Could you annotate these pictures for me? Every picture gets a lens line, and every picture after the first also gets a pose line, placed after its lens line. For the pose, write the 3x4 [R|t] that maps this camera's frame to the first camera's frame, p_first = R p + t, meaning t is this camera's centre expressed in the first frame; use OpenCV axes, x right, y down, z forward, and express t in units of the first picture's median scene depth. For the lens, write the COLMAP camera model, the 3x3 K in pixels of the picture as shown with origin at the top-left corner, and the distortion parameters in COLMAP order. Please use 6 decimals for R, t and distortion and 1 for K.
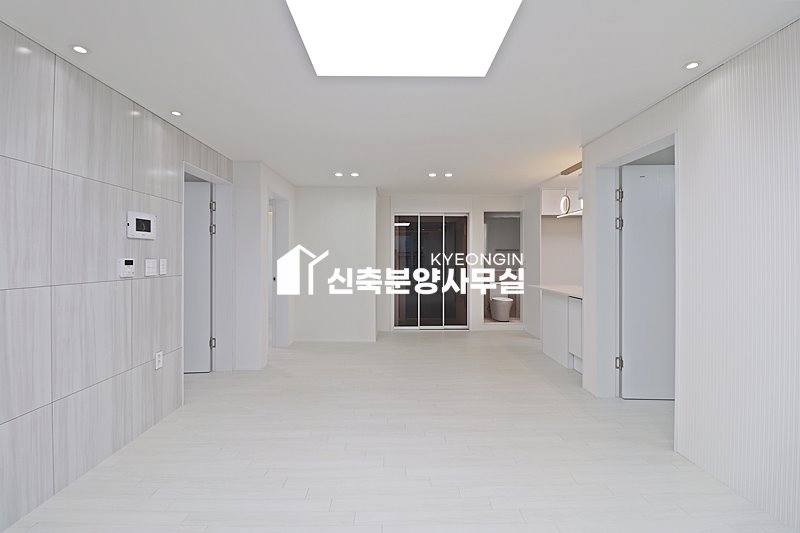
lens RADIAL K [[368.8, 0, 400.0], [0, 368.8, 258.2], [0, 0, 1]] dist [0.000595, -0.013428]
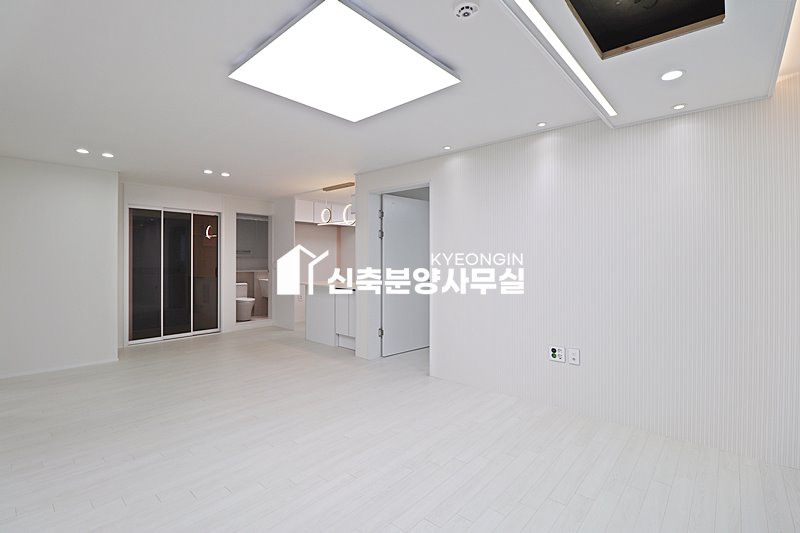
lens RADIAL K [[368.8, 0, 400.0], [0, 368.8, 258.2], [0, 0, 1]] dist [0.000595, -0.013428]
pose [[0.679542, 0.002473, 0.733633, -0.418266], [0.000873, 0.999991, -0.004180, 0.004571], [-0.733636, 0.003481, 0.679533, -0.020832]]
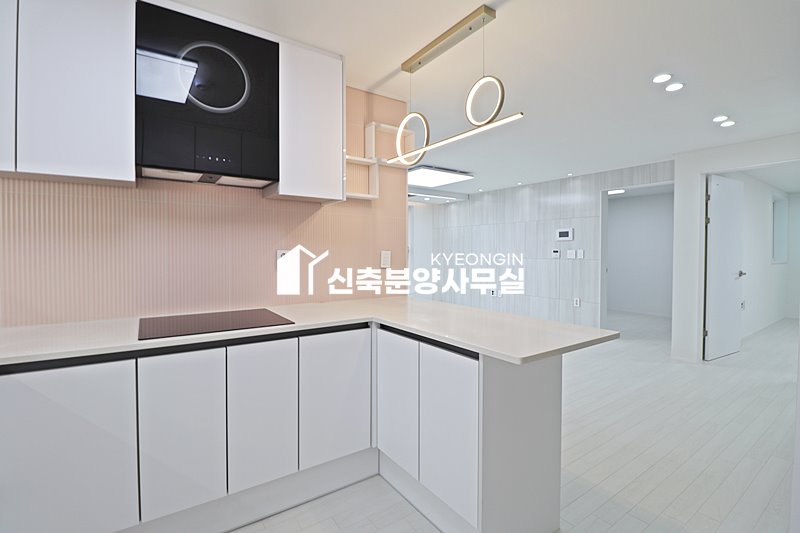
lens RADIAL K [[373.7, 0, 400.7], [0, 373.7, 258.0], [0, 0, 1]] dist [0.001142, -0.014742]
pose [[-0.827625, 0.007933, -0.561226, 1.073392], [-0.001815, 0.999857, 0.016811, 0.011589], [0.561279, 0.014932, -0.827492, 1.865953]]
